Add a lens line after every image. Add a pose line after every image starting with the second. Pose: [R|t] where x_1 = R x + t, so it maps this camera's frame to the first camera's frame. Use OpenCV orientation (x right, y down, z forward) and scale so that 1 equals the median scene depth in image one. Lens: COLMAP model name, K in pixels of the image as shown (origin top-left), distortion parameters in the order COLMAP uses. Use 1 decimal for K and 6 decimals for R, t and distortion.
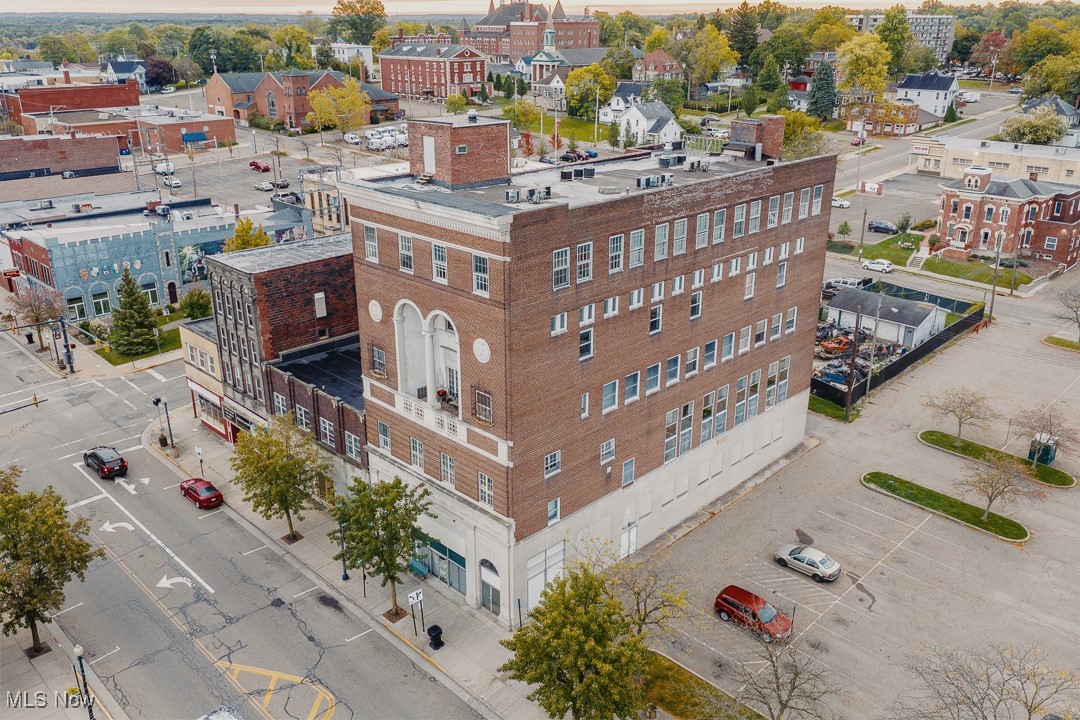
lens RADIAL K [[893.2, 0, 542.3], [0, 893.2, 356.9], [0, 0, 1]] dist [0.030549, -0.056747]
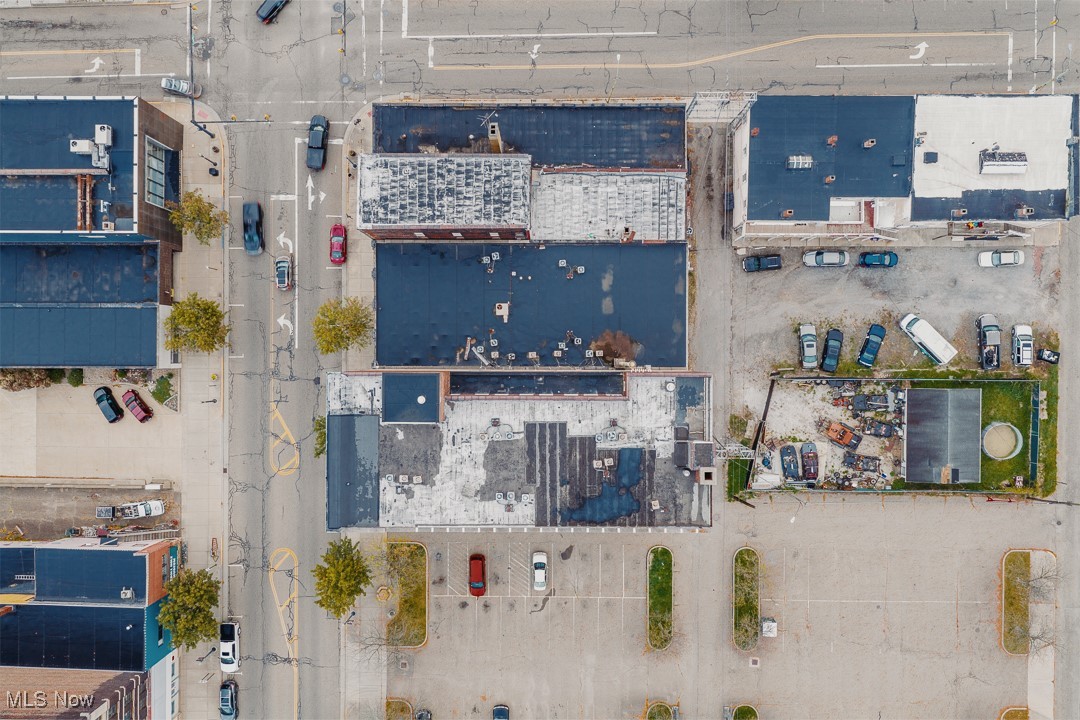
lens RADIAL K [[893.2, 0, 542.3], [0, 893.2, 356.9], [0, 0, 1]] dist [0.030549, -0.056747]
pose [[0.707420, 0.706723, -0.010008, 0.015911], [-0.242592, 0.256083, 0.935719, -1.326405], [0.663857, -0.659518, 0.352604, 0.574203]]
